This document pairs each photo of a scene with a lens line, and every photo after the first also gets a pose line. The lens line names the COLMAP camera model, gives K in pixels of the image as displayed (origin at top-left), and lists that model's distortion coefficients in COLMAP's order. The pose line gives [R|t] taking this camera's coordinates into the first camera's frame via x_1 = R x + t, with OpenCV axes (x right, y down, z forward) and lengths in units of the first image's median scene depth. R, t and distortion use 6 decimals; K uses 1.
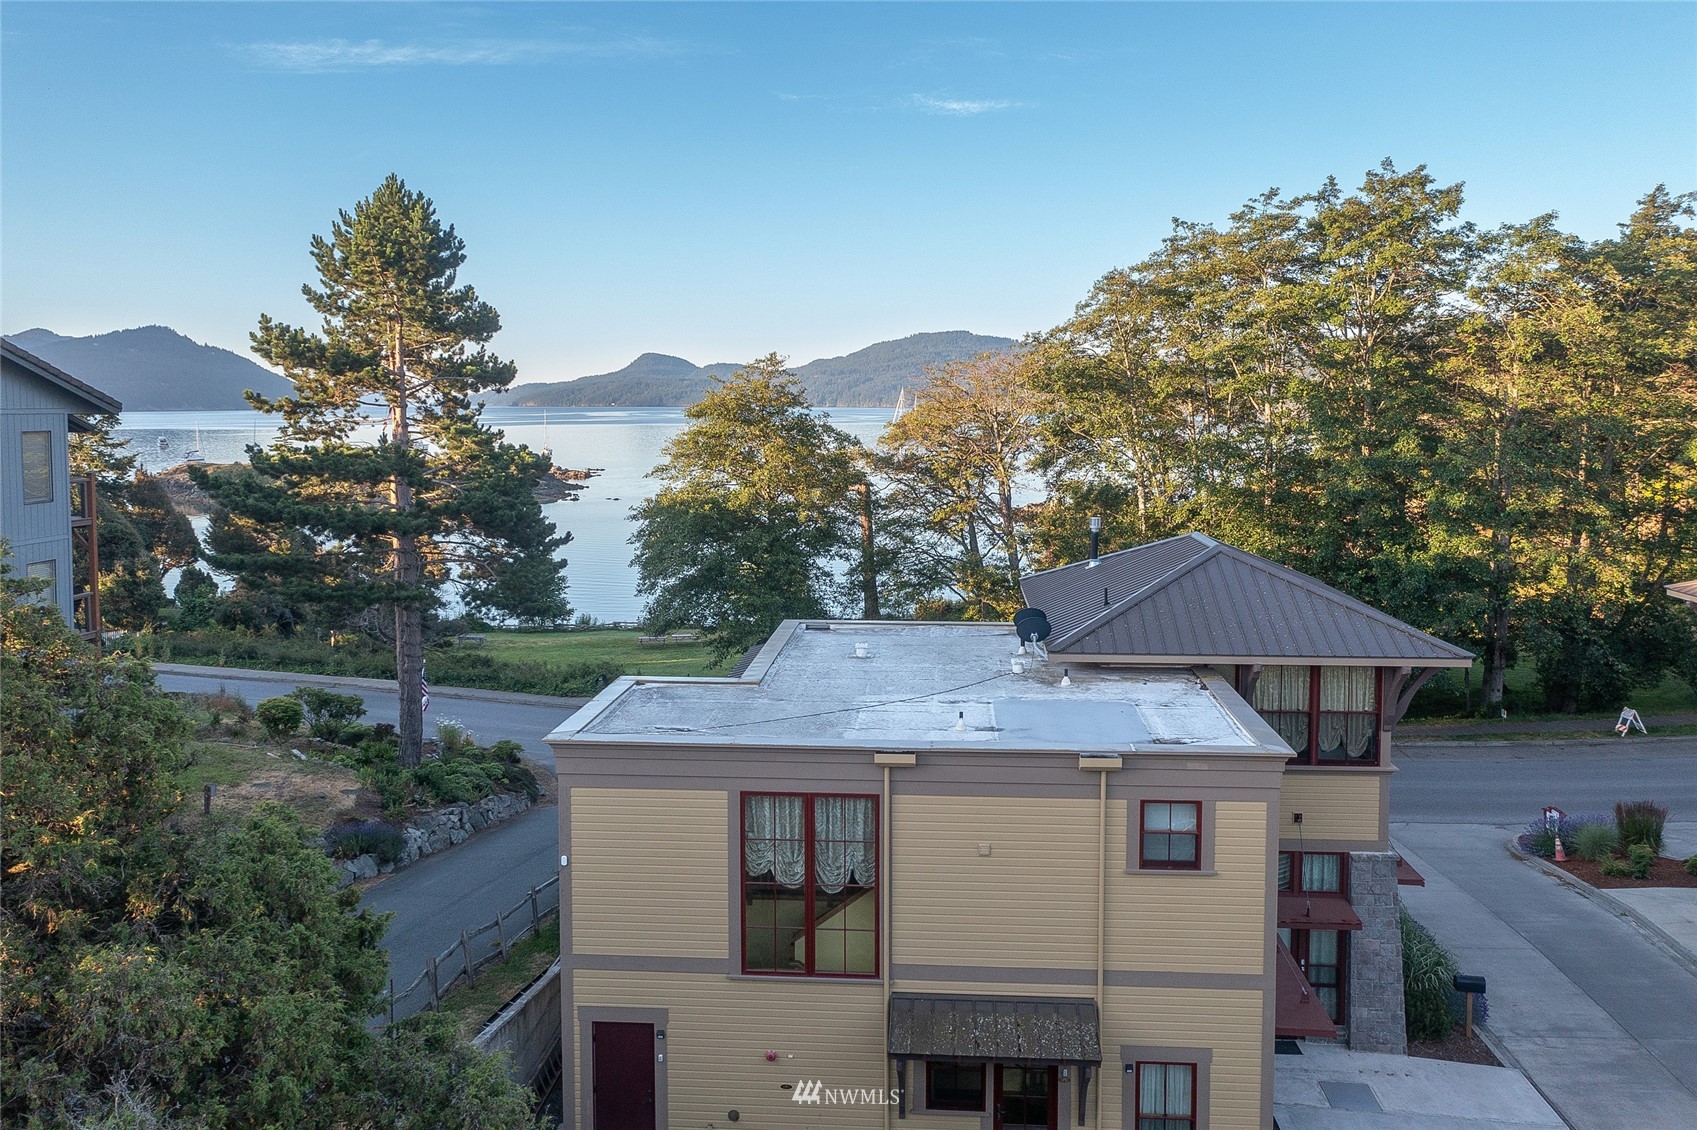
lens RADIAL K [[1370.2, 0, 841.3], [0, 1370.2, 555.4], [0, 0, 1]] dist [-0.000323, 0.003811]
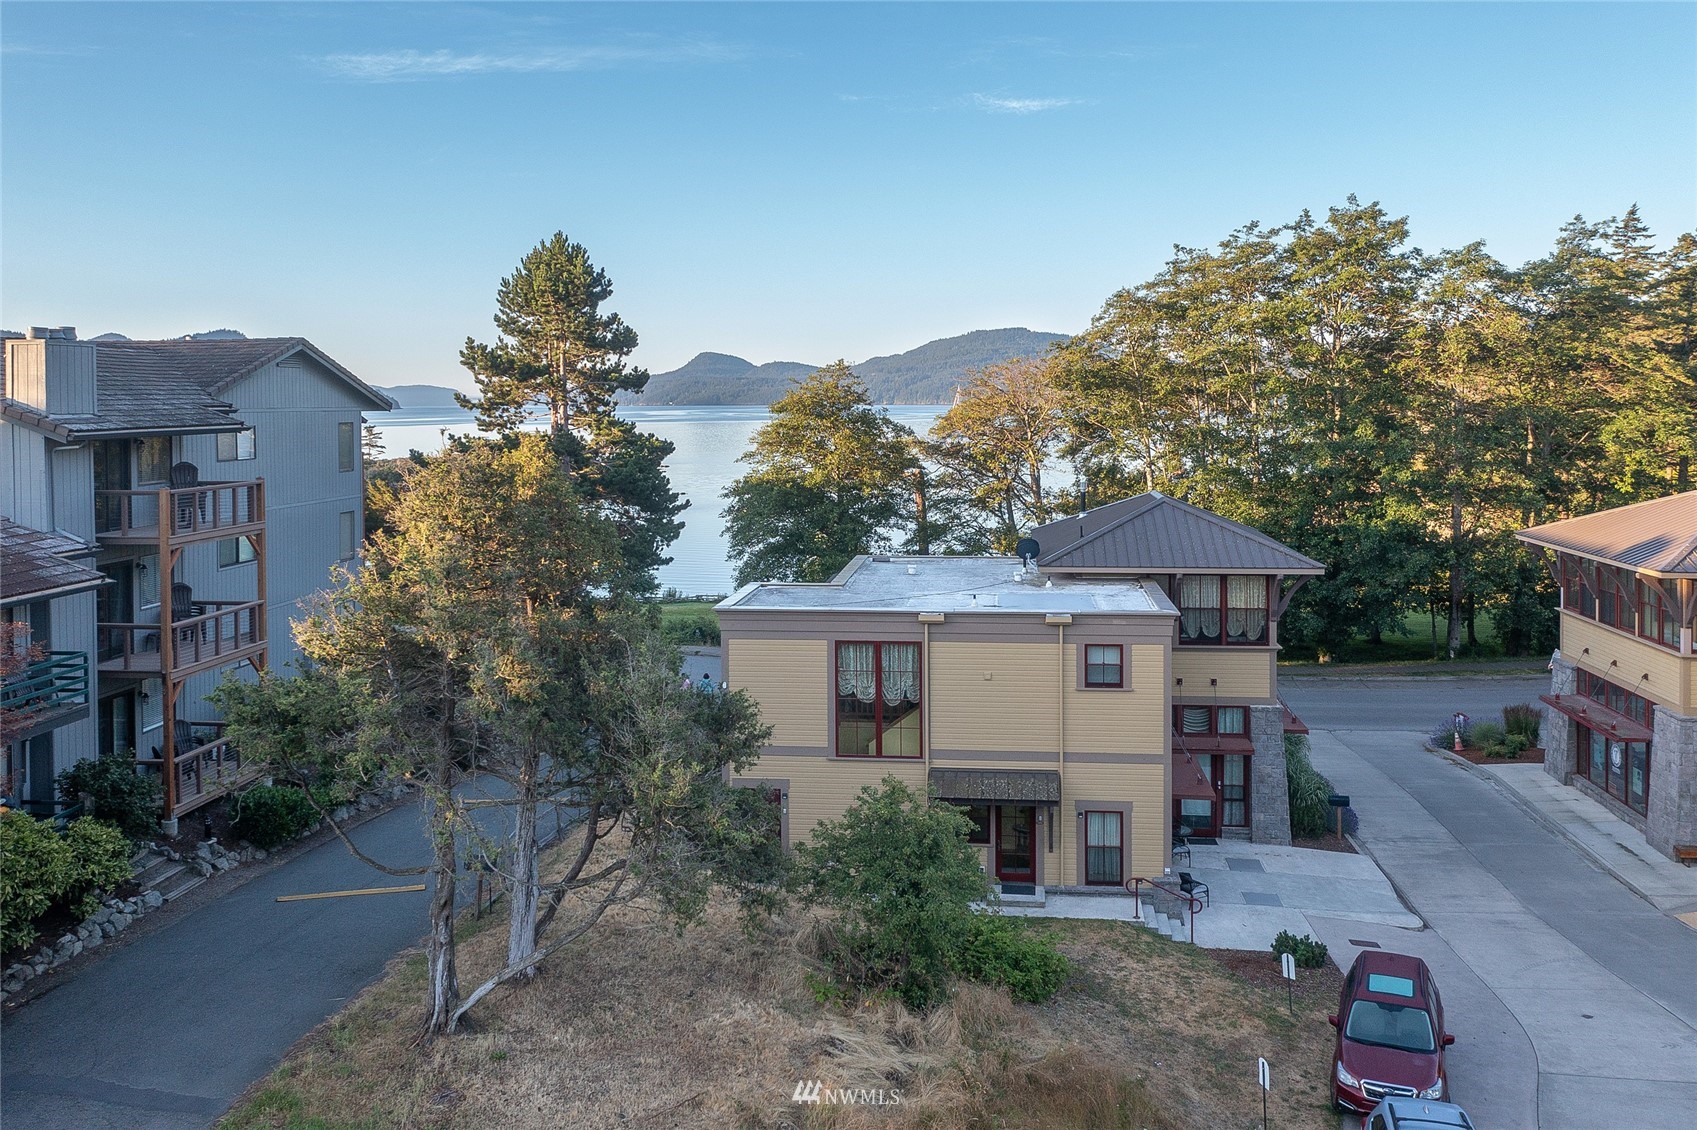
lens RADIAL K [[1389.6, 0, 849.1], [0, 1389.6, 476.8], [0, 0, 1]] dist [-0.003866, 0.012590]
pose [[0.999352, -0.004635, -0.035707, 0.000798], [0.002623, 0.998417, -0.056188, 0.036345], [0.035911, 0.056058, 0.997782, -0.318441]]
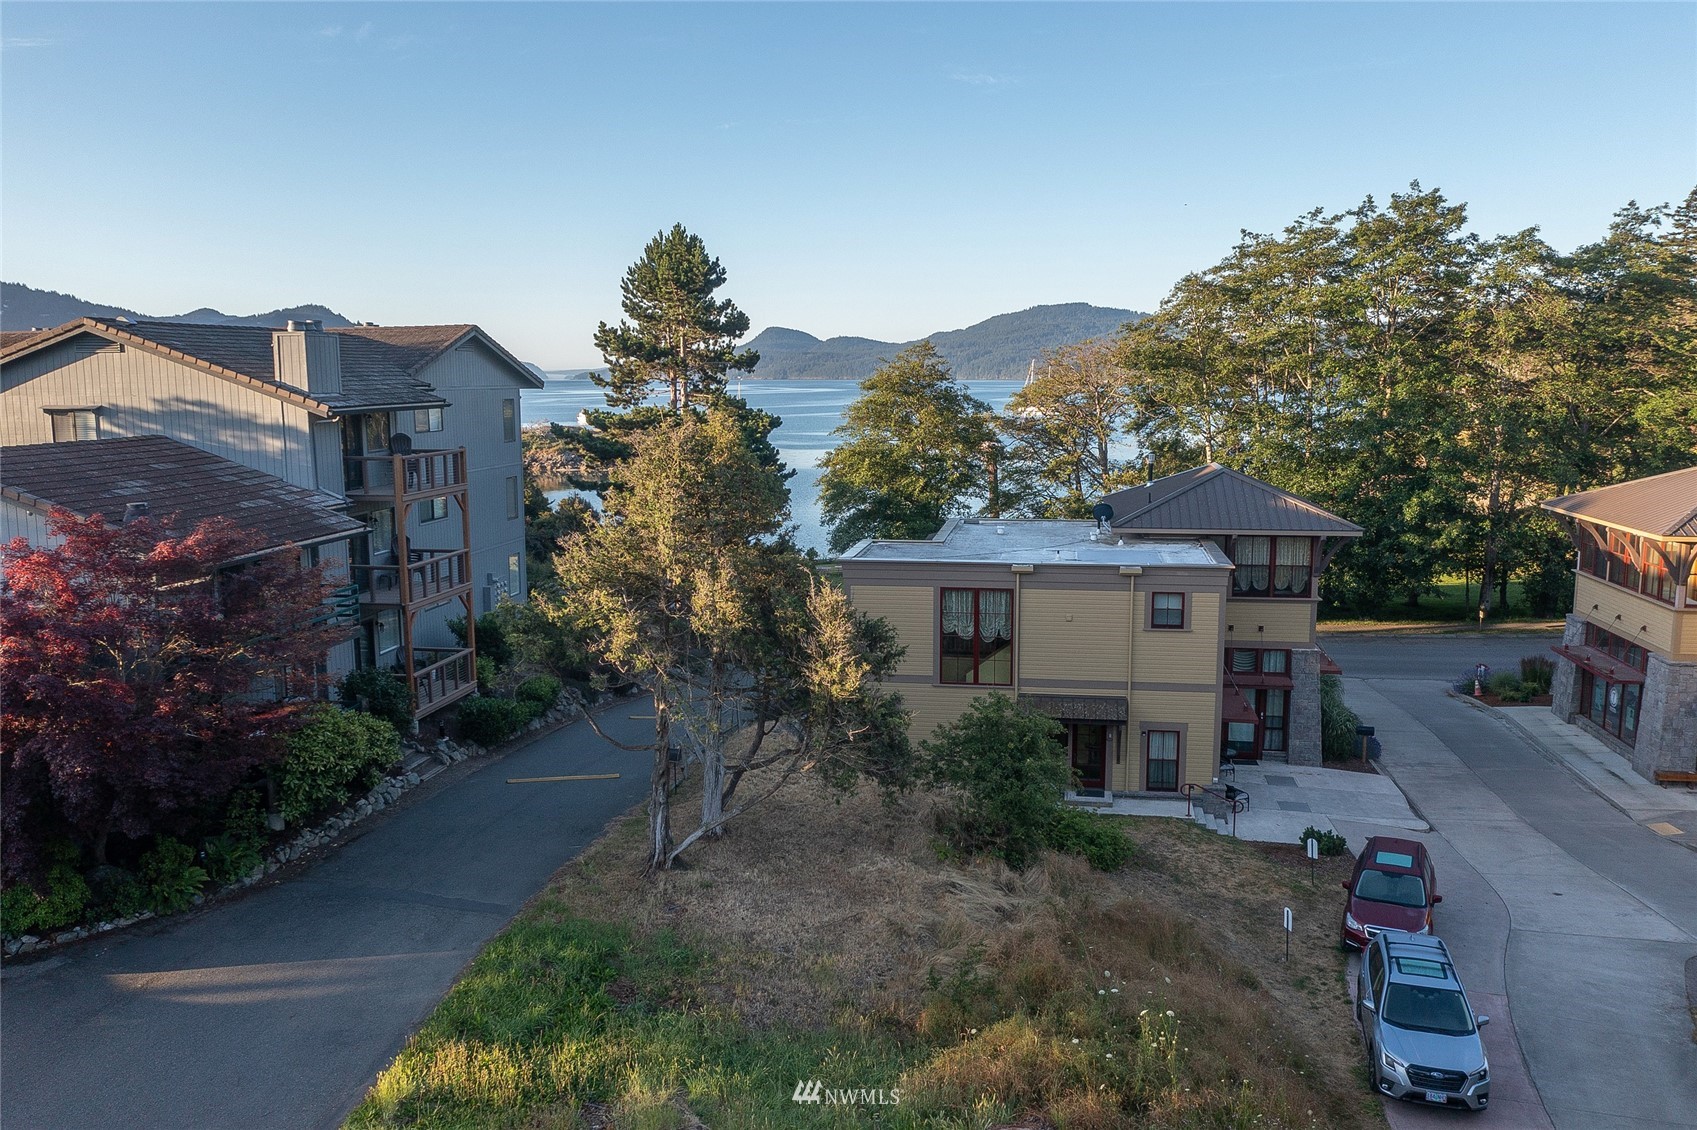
lens RADIAL K [[1335.6, 0, 852.4], [0, 1335.6, 623.7], [0, 0, 1]] dist [-0.001840, 0.017044]
pose [[0.996886, 0.010371, -0.078174, -0.025055], [-0.004646, 0.997317, 0.073061, 0.044067], [0.078722, -0.072470, 0.994259, -0.432236]]
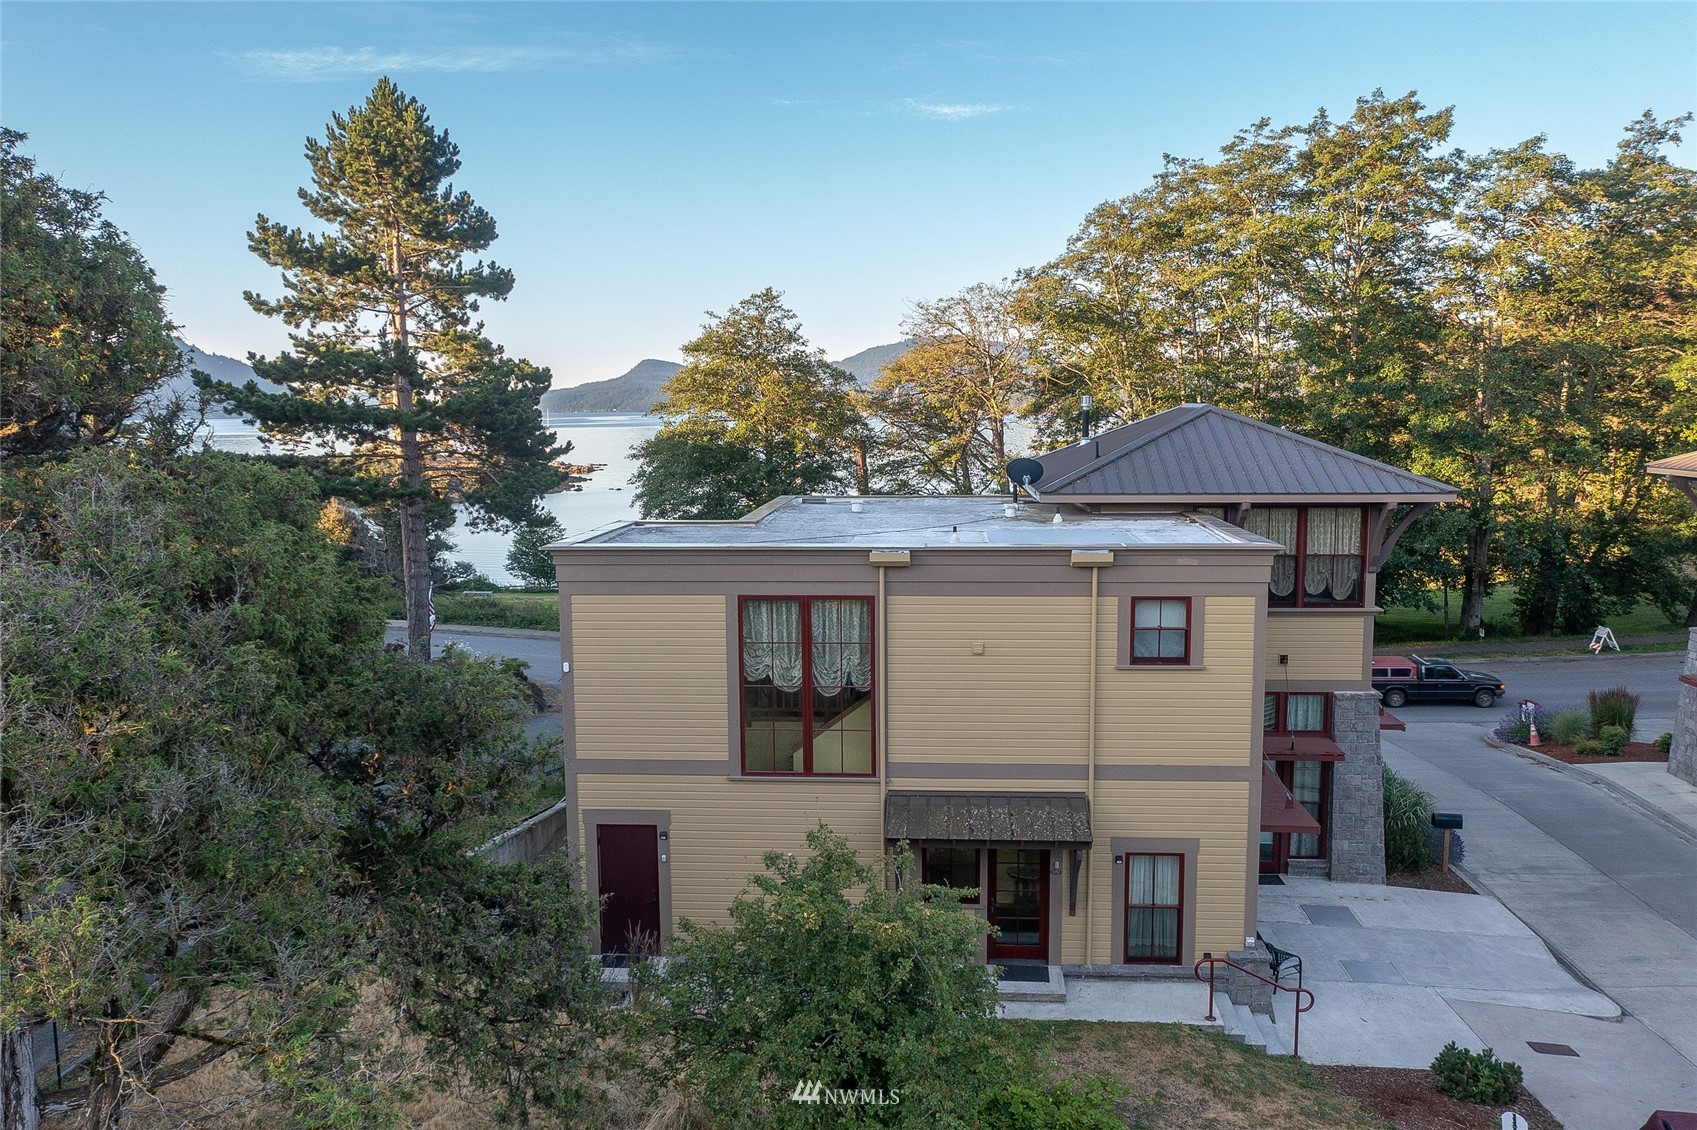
lens RADIAL K [[1326.1, 0, 843.8], [0, 1326.1, 639.4], [0, 0, 1]] dist [-0.000979, 0.005412]
pose [[0.999960, -0.008373, 0.003083, 0.000782], [0.008166, 0.998052, 0.061852, 0.072702], [-0.003595, -0.061824, 0.998081, 0.007598]]
